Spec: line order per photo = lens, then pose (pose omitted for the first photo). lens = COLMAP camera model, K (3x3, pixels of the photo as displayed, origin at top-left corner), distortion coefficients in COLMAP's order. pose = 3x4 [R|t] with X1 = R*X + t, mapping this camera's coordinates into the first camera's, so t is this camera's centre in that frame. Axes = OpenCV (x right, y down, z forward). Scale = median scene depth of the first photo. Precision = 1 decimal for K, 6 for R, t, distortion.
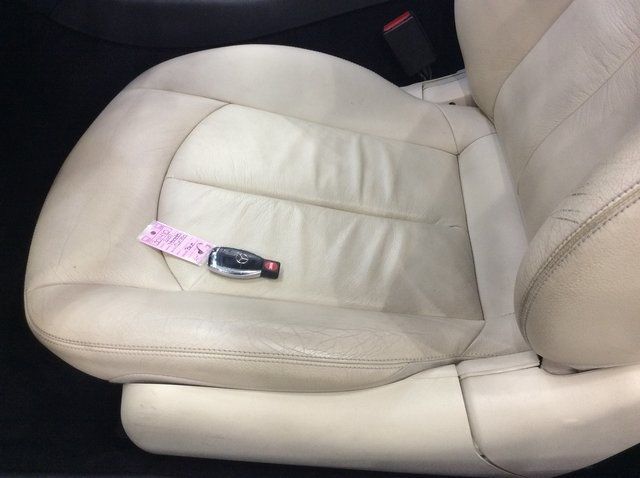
lens RADIAL K [[583.7, 0, 323.6], [0, 583.7, 240.7], [0, 0, 1]] dist [0.116613, -0.226923]
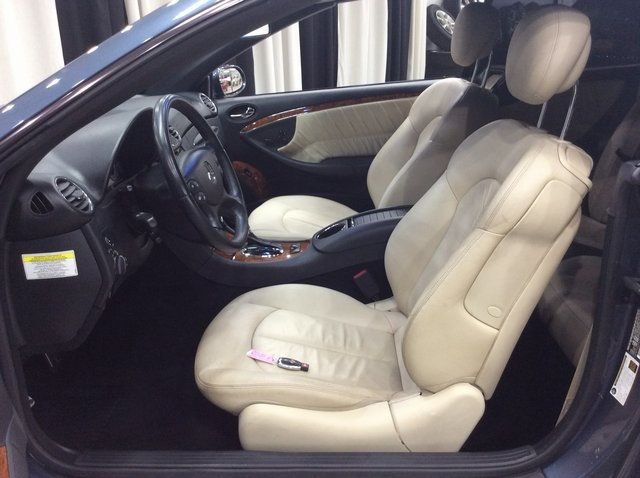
lens RADIAL K [[583.7, 0, 323.6], [0, 583.7, 240.7], [0, 0, 1]] dist [0.116613, -0.226923]
pose [[0.999805, -0.003014, 0.019508, -0.050698], [0.011760, 0.884672, -0.466065, 0.555056], [-0.015853, 0.466204, 0.884535, -1.005186]]
